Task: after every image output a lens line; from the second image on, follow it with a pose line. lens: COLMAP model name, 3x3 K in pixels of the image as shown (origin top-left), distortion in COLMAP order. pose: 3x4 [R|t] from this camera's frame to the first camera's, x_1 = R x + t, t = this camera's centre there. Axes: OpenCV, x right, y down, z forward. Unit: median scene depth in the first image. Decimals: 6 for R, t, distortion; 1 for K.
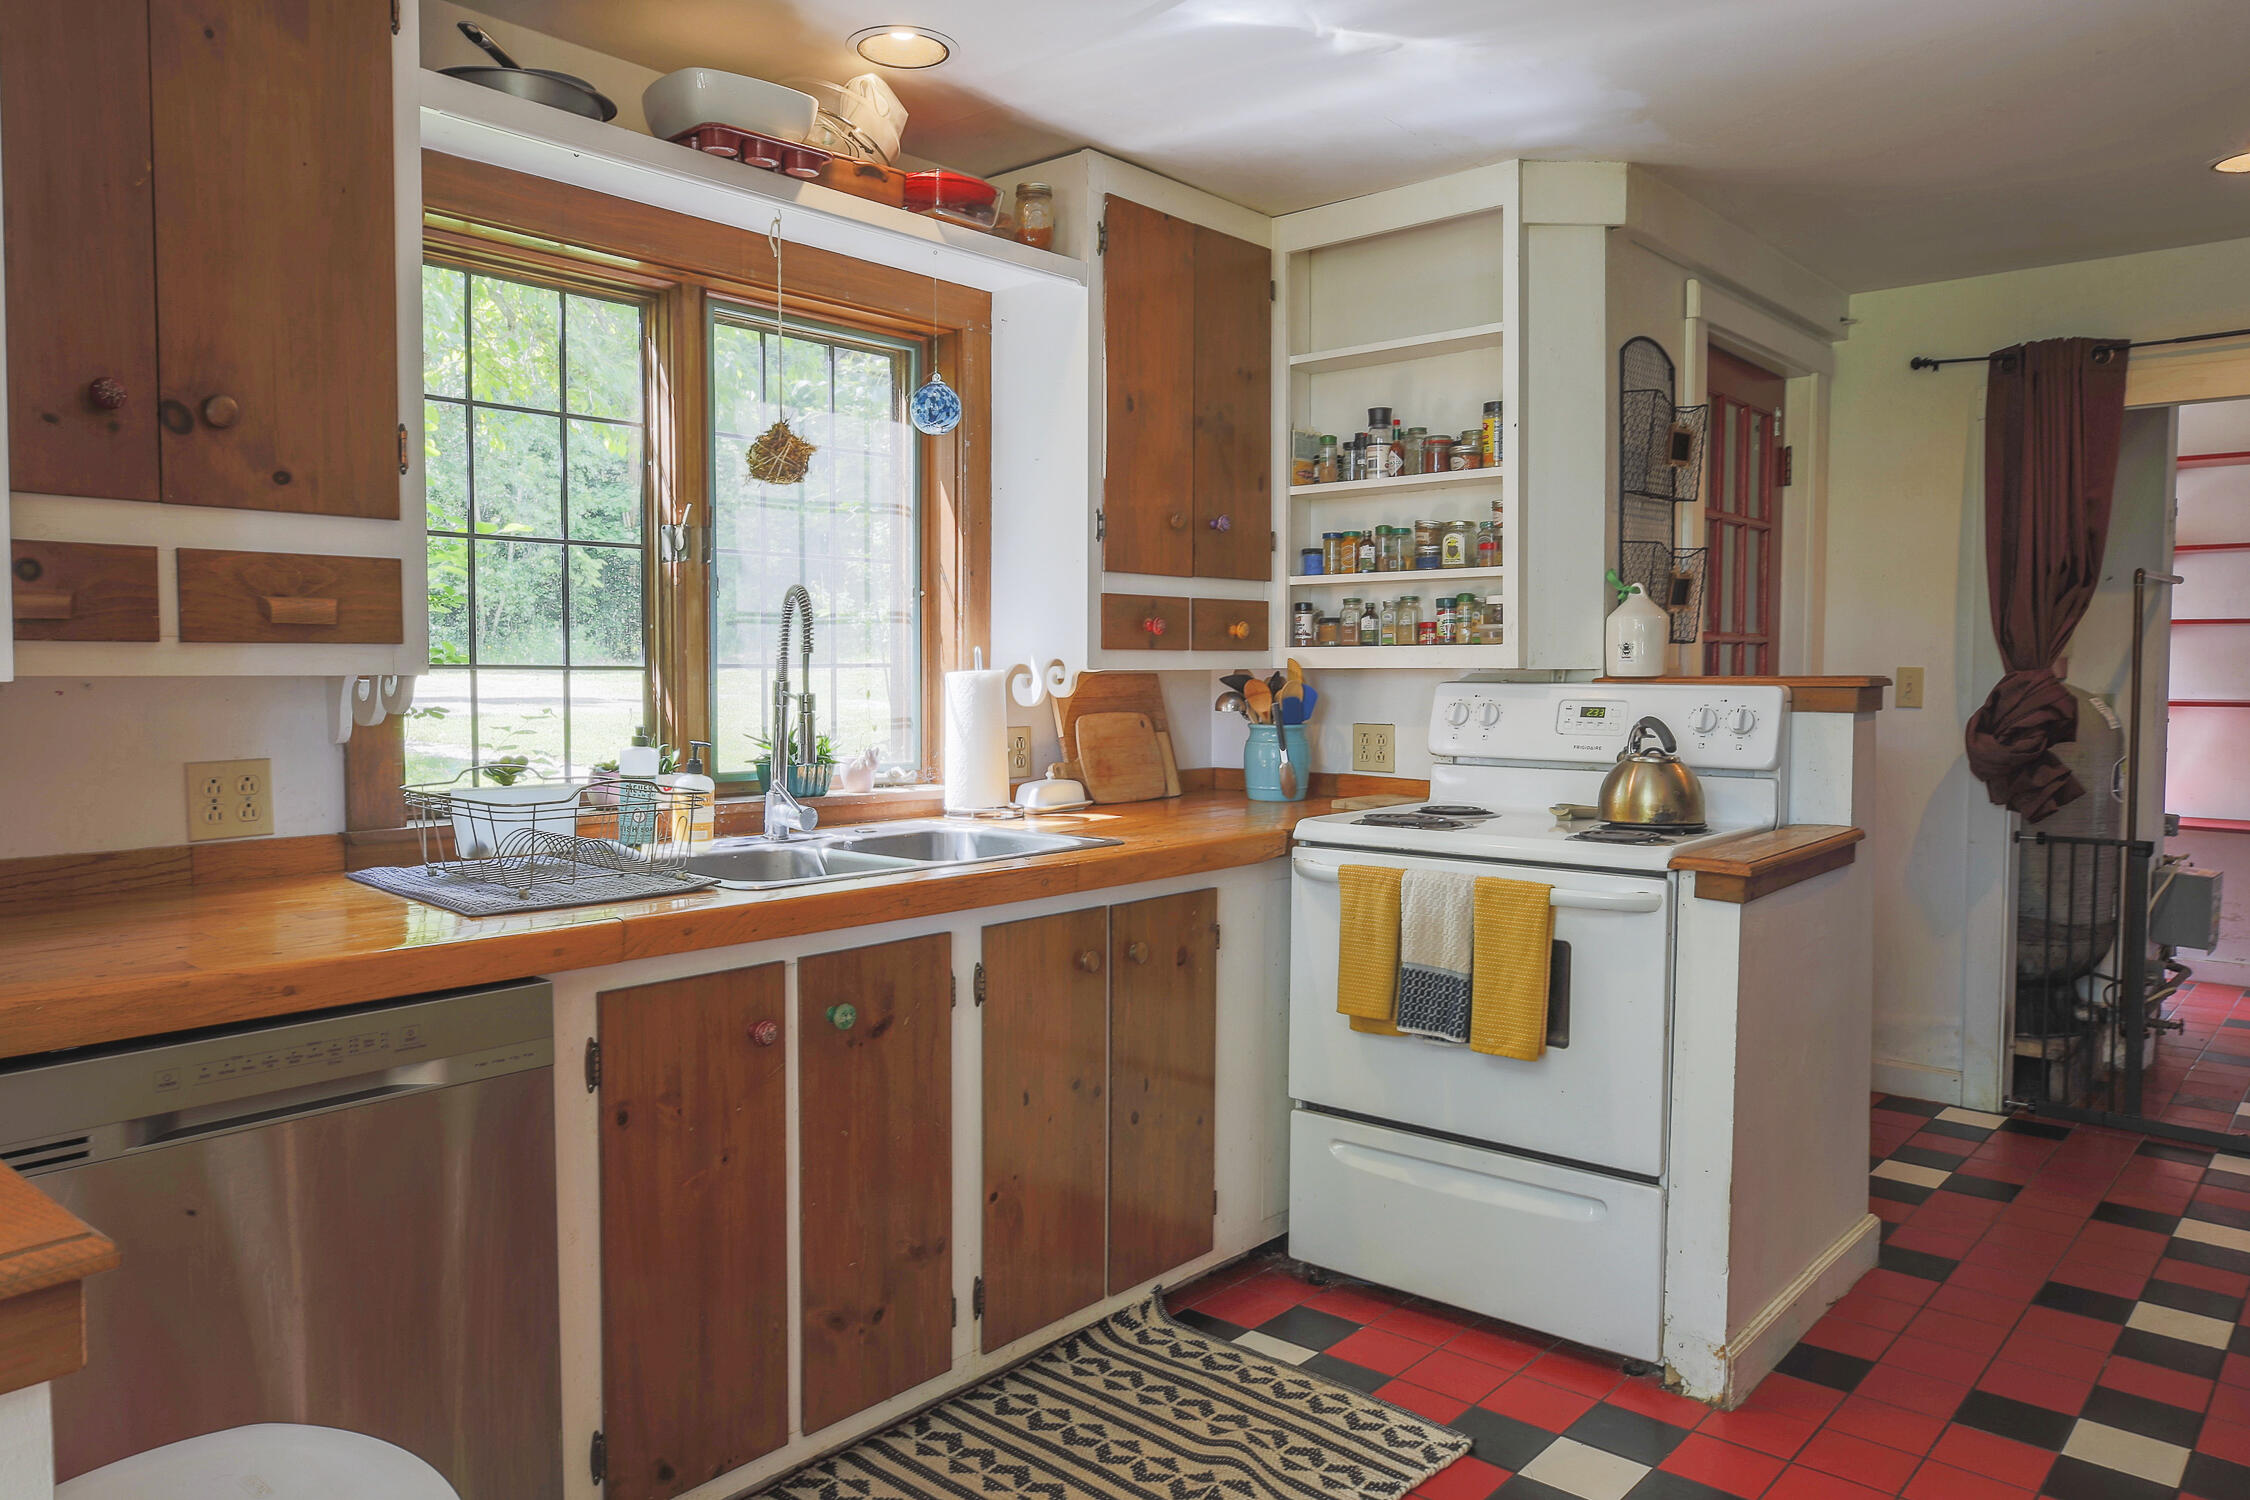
lens RADIAL K [[1501.2, 0, 1125.6], [0, 1501.2, 745.7], [0, 0, 1]] dist [0.002394, -0.000057]
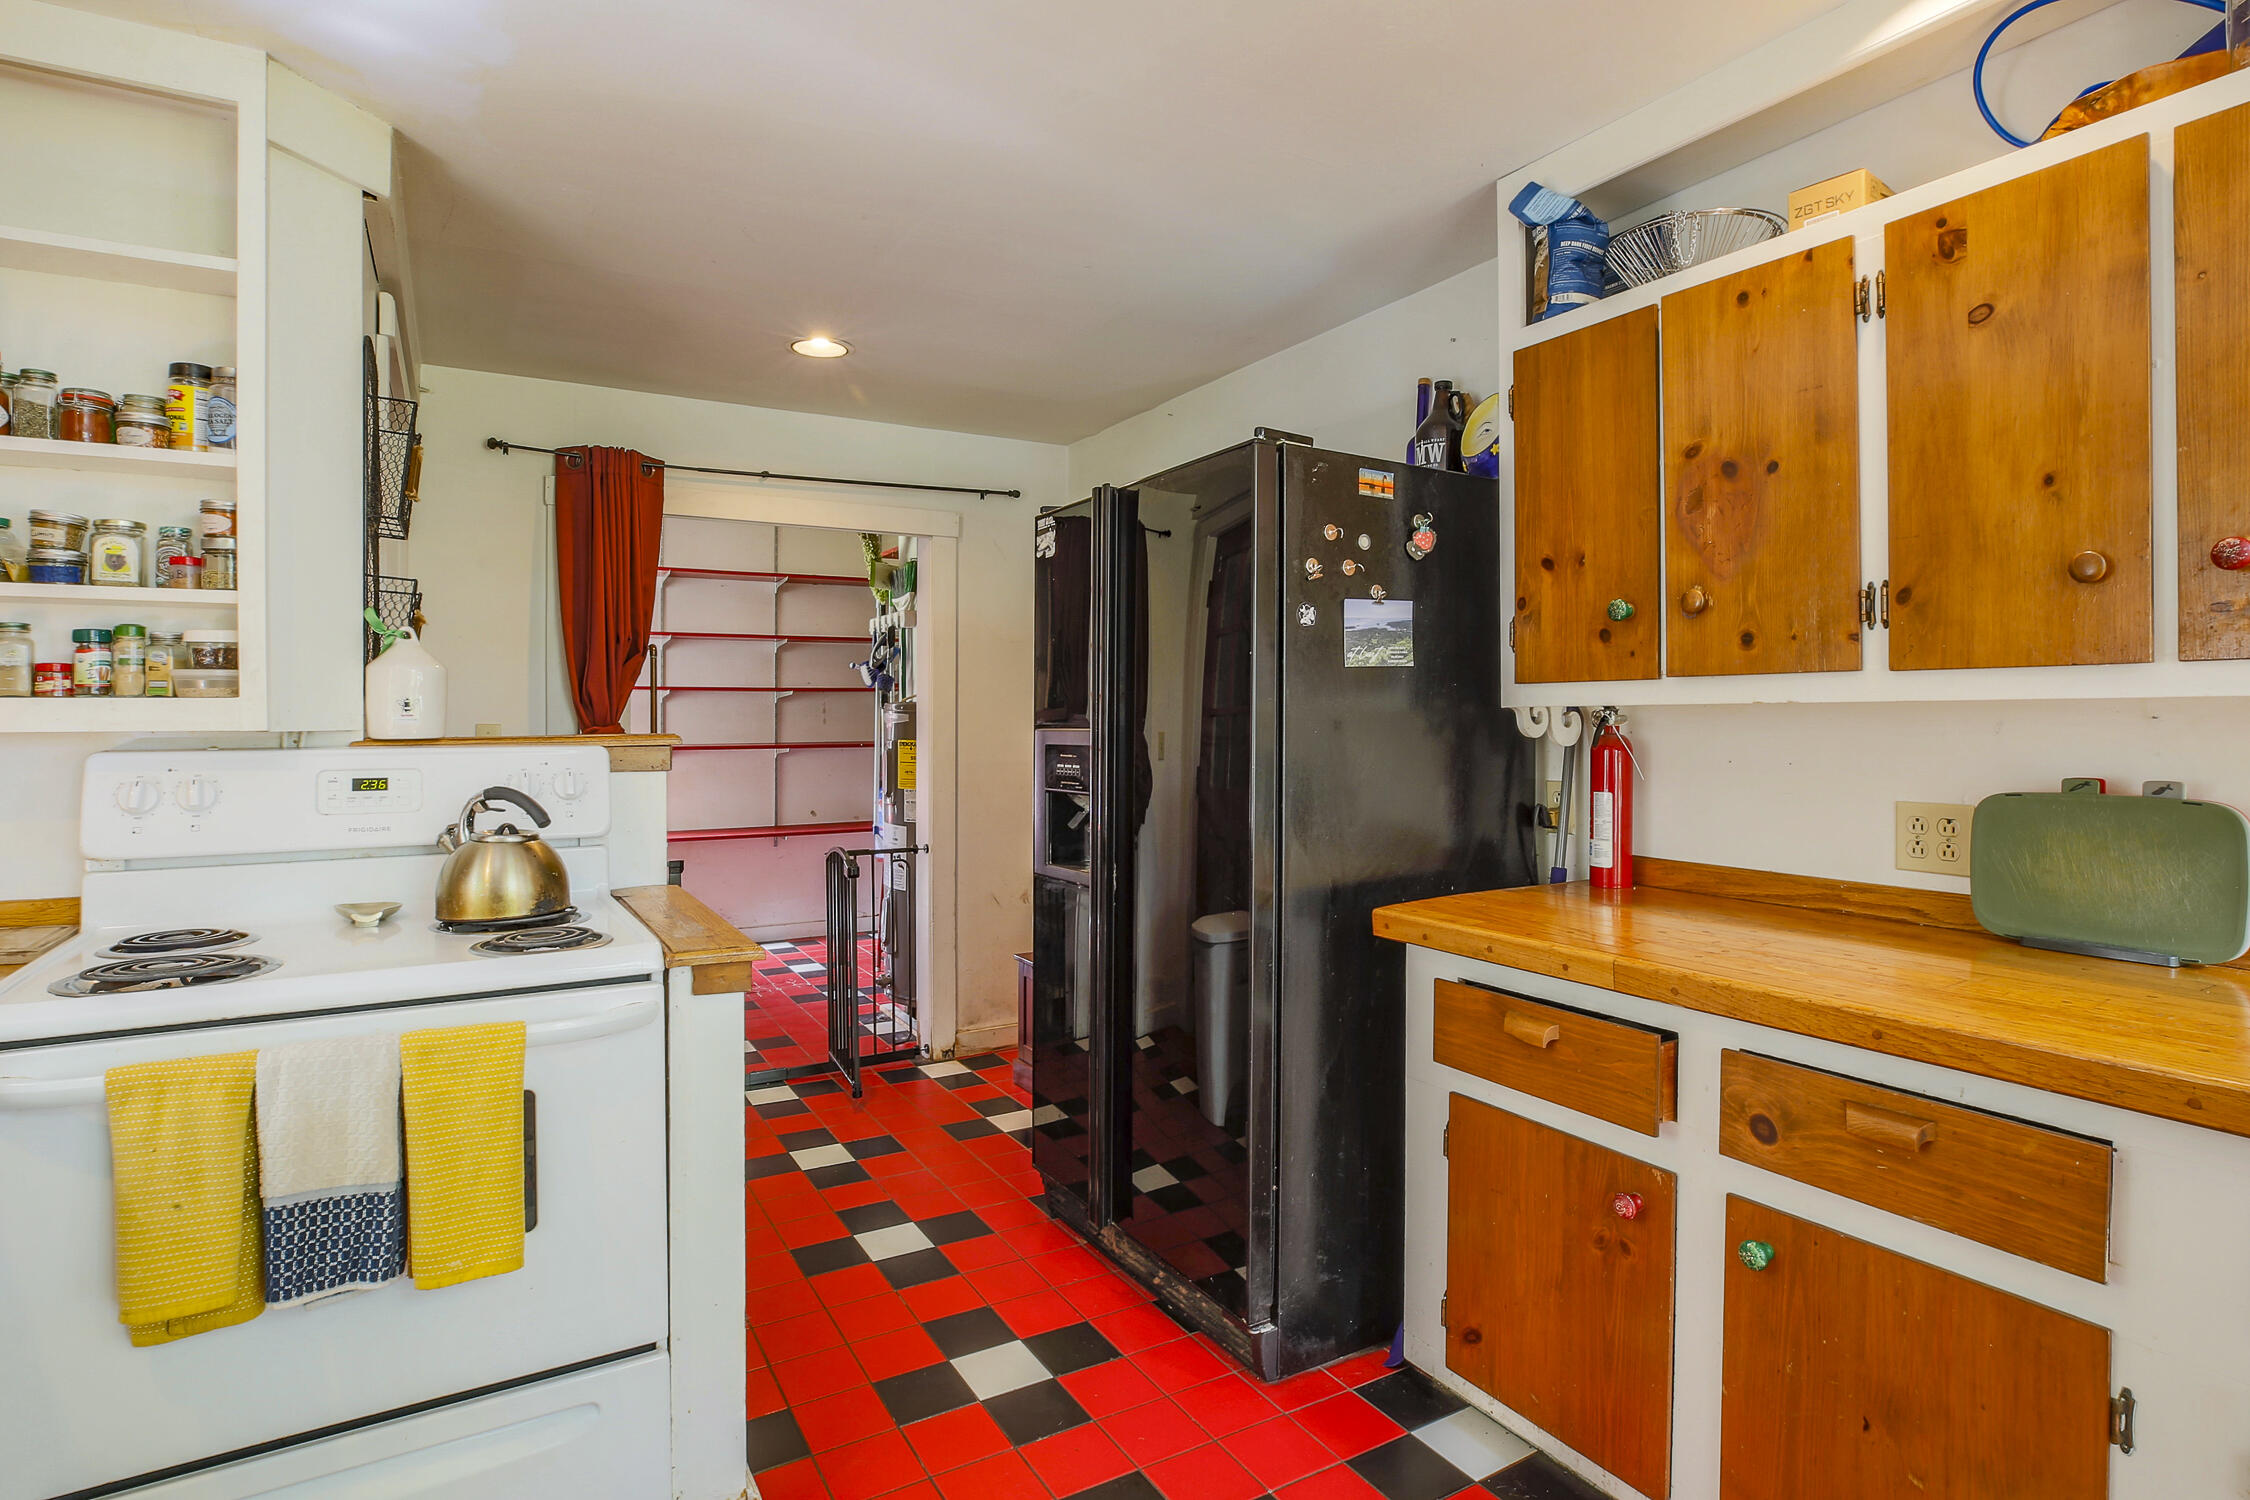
lens RADIAL K [[1139.9, 0, 1115.9], [0, 1139.9, 712.6], [0, 0, 1]] dist [-0.013948, 0.000455]
pose [[0.339796, 0.000956, 0.940499, -0.112898], [0.053273, 0.998374, -0.020263, -0.025539], [-0.938989, 0.056989, 0.339193, 0.397860]]
